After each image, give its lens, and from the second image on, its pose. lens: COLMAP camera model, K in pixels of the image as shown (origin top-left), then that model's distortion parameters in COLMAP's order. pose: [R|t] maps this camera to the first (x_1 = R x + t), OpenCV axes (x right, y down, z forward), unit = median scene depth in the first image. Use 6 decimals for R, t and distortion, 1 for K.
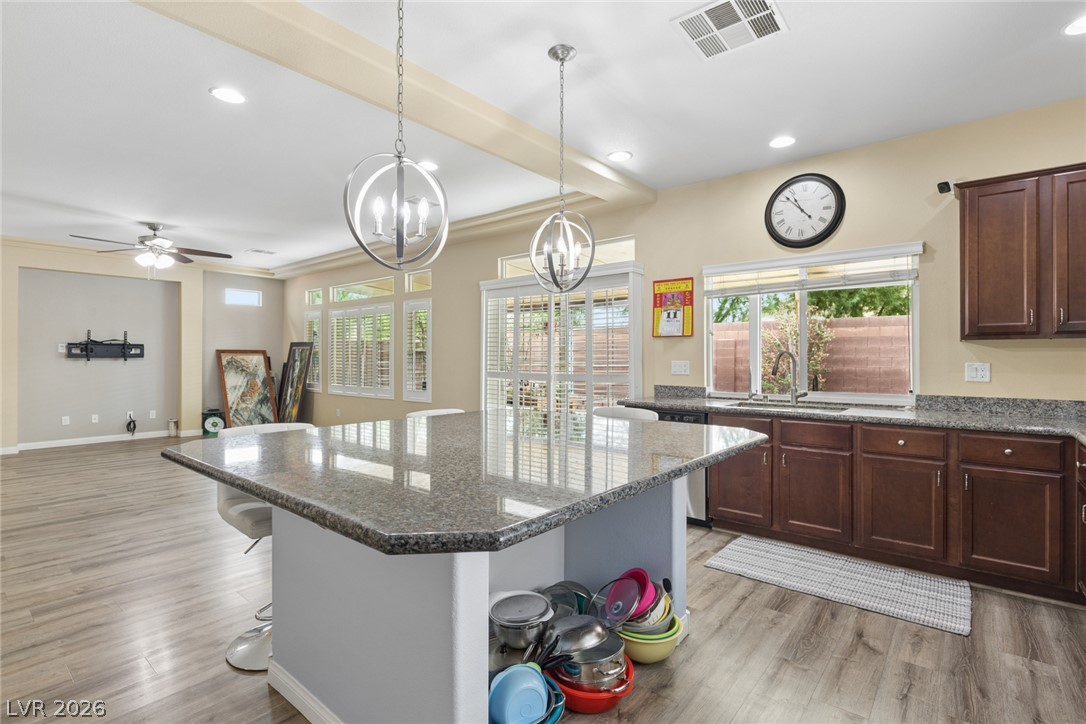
lens RADIAL K [[510.3, 0, 539.4], [0, 510.3, 359.4], [0, 0, 1]] dist [-0.010959, -0.000604]
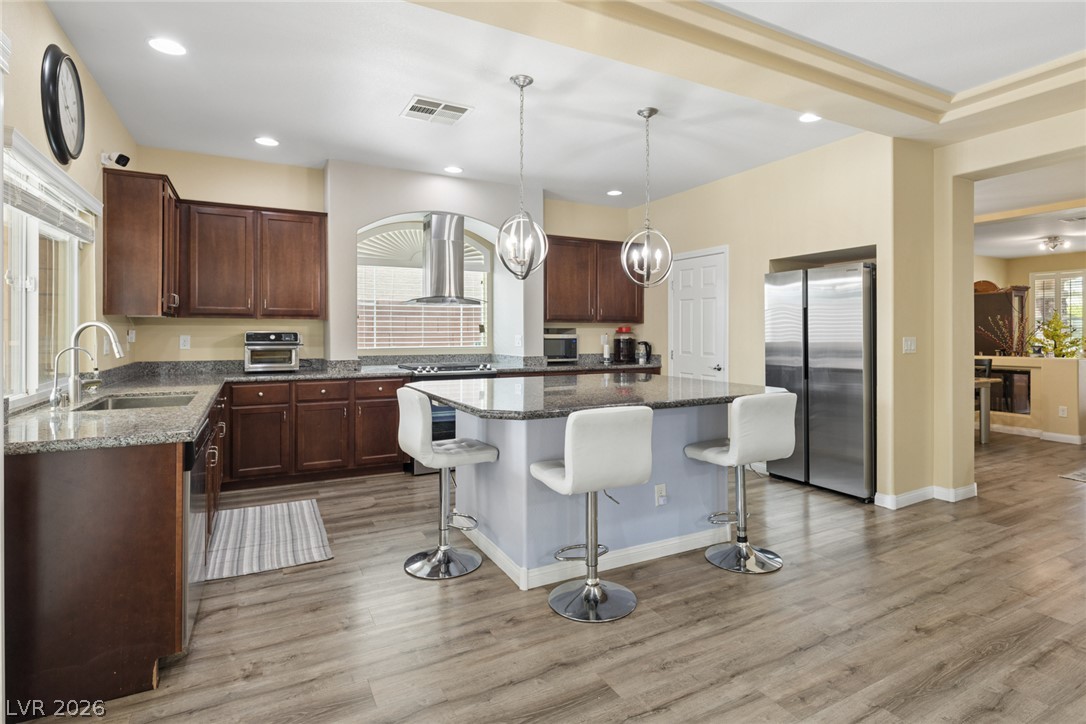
lens RADIAL K [[553.8, 0, 567.4], [0, 553.8, 331.7], [0, 0, 1]] dist [-0.009453, 0.002078]
pose [[-0.934965, -0.005524, 0.354698, -0.395742], [-0.004668, 0.999984, 0.003269, -0.009472], [-0.354710, 0.001401, -0.934975, 1.656810]]
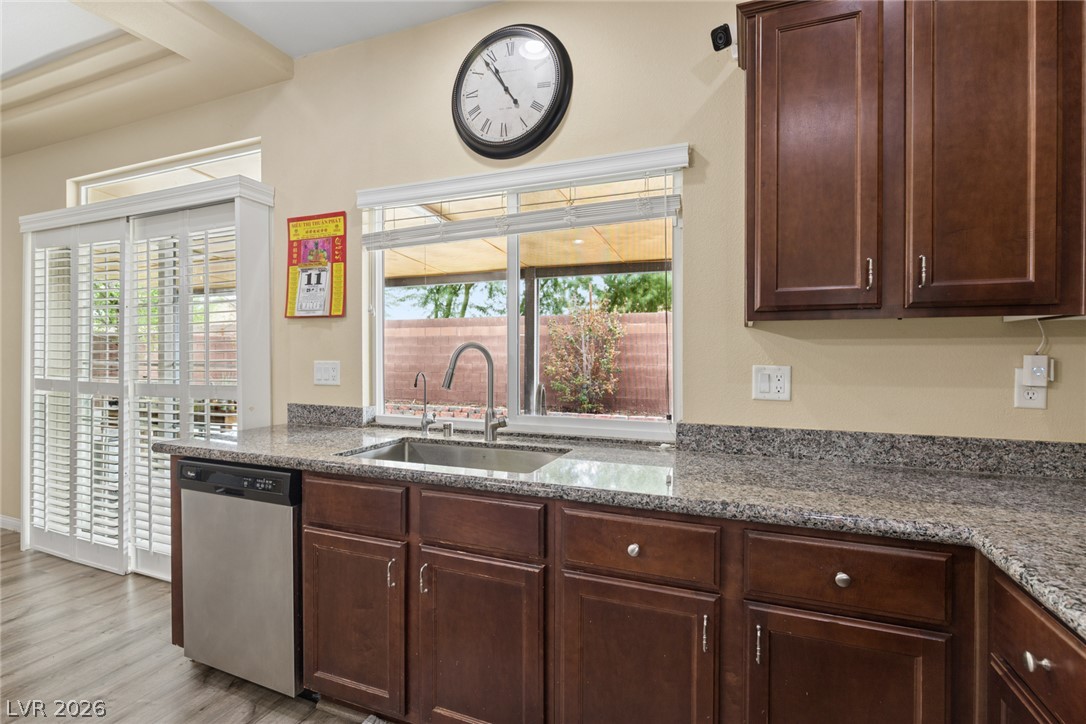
lens RADIAL K [[510.3, 0, 539.6], [0, 510.3, 360.8], [0, 0, 1]] dist [-0.010959, -0.000604]
pose [[0.949009, -0.001180, 0.315246, 0.434522], [-0.001419, 0.999967, 0.008012, -0.002364], [-0.315245, -0.008051, 0.948976, 0.531938]]
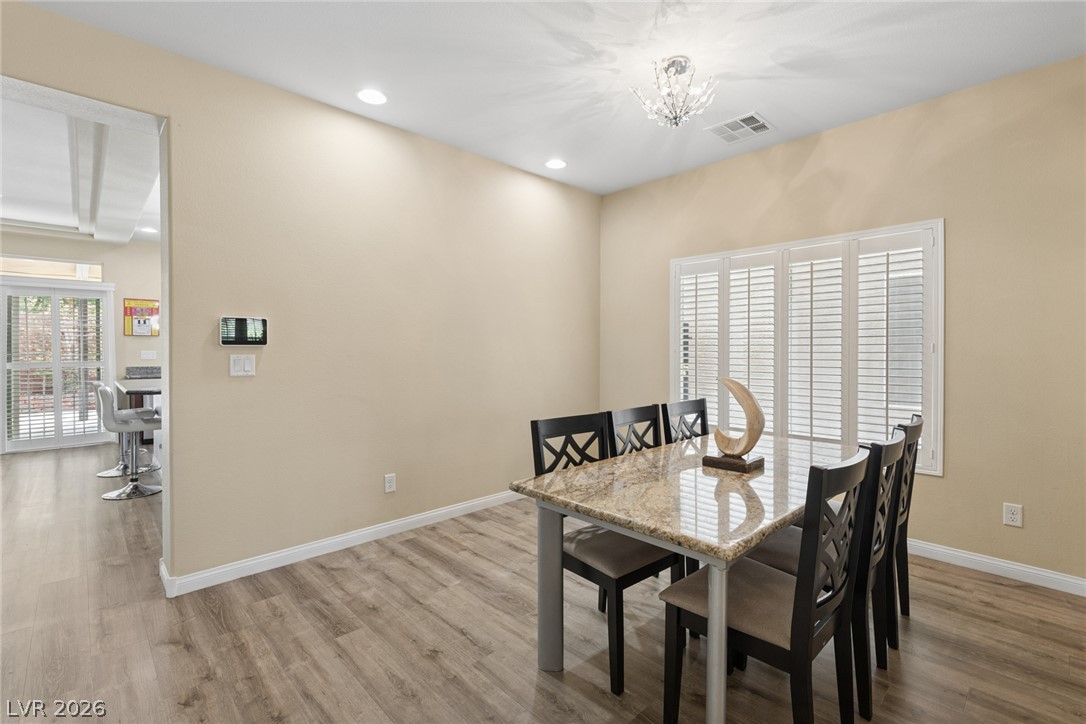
lens RADIAL K [[498.6, 0, 538.8], [0, 498.6, 352.1], [0, 0, 1]] dist [0.006267, -0.003306]
pose [[0.139409, -0.018345, 0.990065, -1.511719], [0.003300, 0.999831, 0.018061, -0.023203], [-0.990229, 0.000749, 0.139446, -0.598968]]
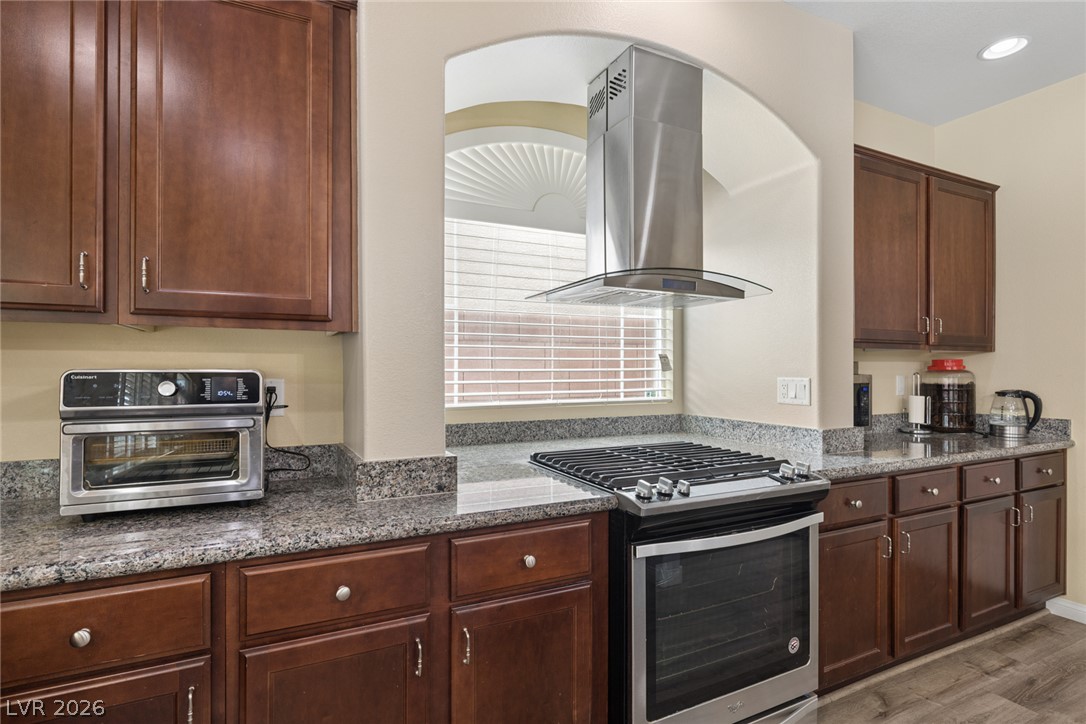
lens RADIAL K [[553.8, 0, 554.3], [0, 553.8, 359.5], [0, 0, 1]] dist [-0.009453, 0.002078]
pose [[-0.922973, -0.002409, 0.384857, 0.389375], [-0.006478, 0.999936, -0.009278, -0.006828], [-0.384810, -0.011057, -0.922930, 0.872246]]
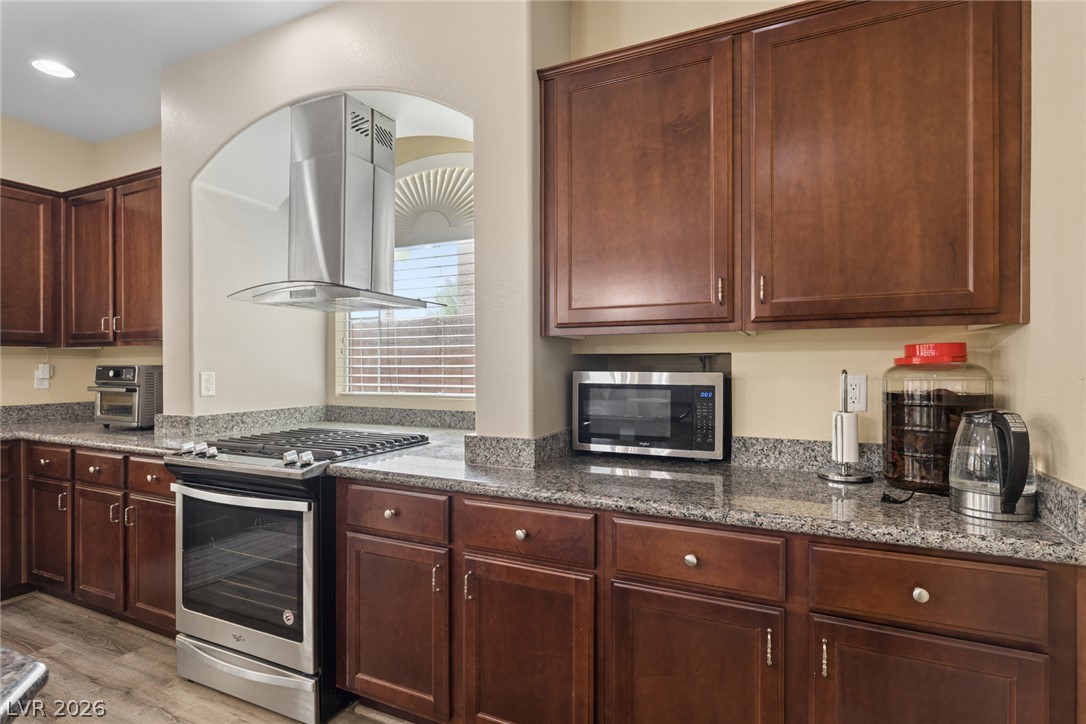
lens RADIAL K [[553.8, 0, 539.0], [0, 553.8, 363.0], [0, 0, 1]] dist [-0.009453, 0.002078]
pose [[-0.250514, 0.000812, 0.968113, -0.258210], [0.002046, 0.999998, -0.000309, -0.004153], [-0.968111, 0.001903, -0.250515, 0.167496]]
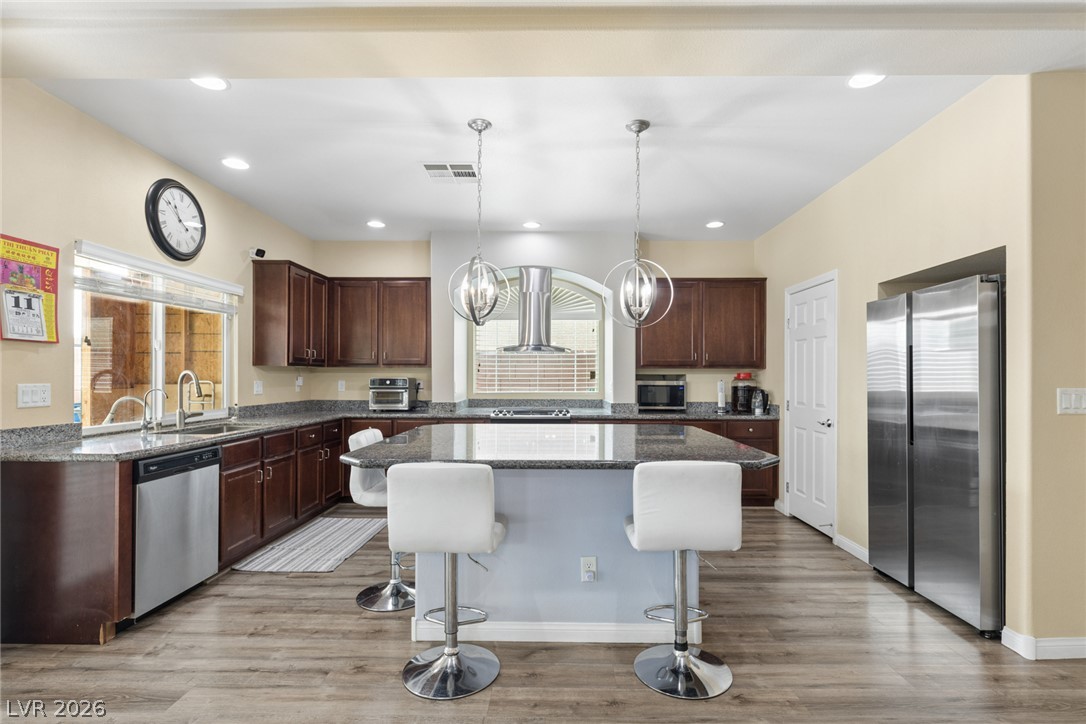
lens RADIAL K [[510.3, 0, 554.5], [0, 510.3, 375.1], [0, 0, 1]] dist [-0.010959, -0.000604]
pose [[-0.641601, -0.002384, 0.767035, -0.746471], [-0.003459, 0.999994, 0.000215, -0.012042], [-0.767031, -0.002515, -0.641605, 1.234687]]
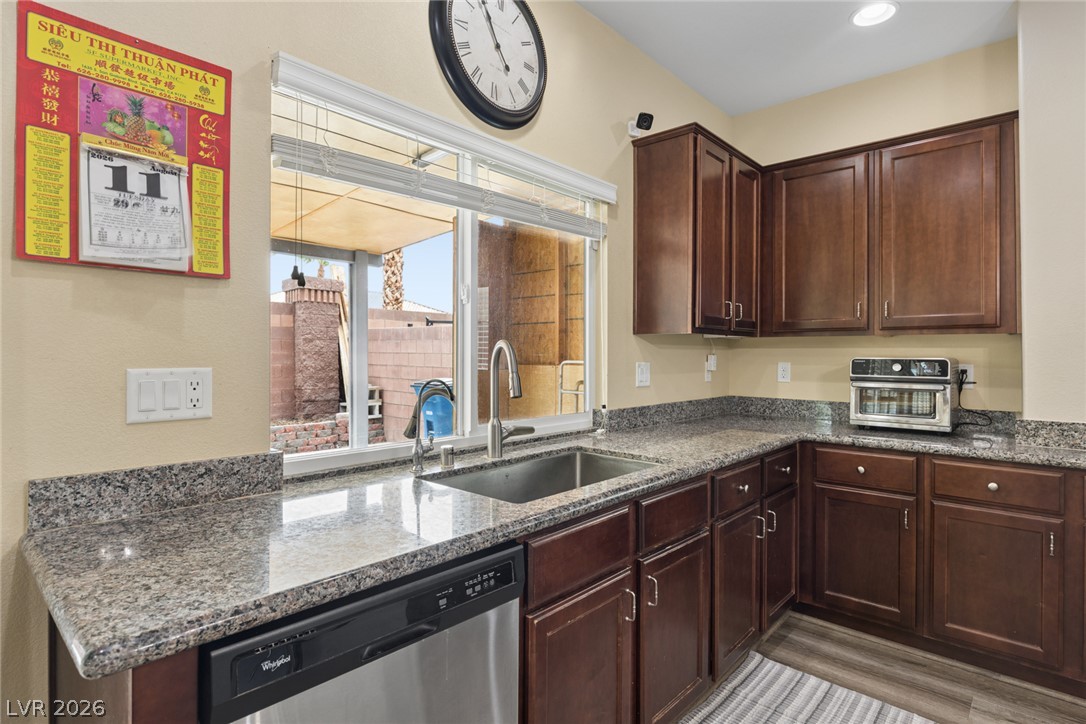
lens RADIAL K [[561.3, 0, 548.5], [0, 561.3, 352.8], [0, 0, 1]] dist [0.004934, -0.003911]
pose [[0.032264, 0.000294, 0.999479, -0.007638], [-0.003137, 0.999995, -0.000193, -0.006754], [-0.999474, -0.003129, 0.032264, 1.078916]]
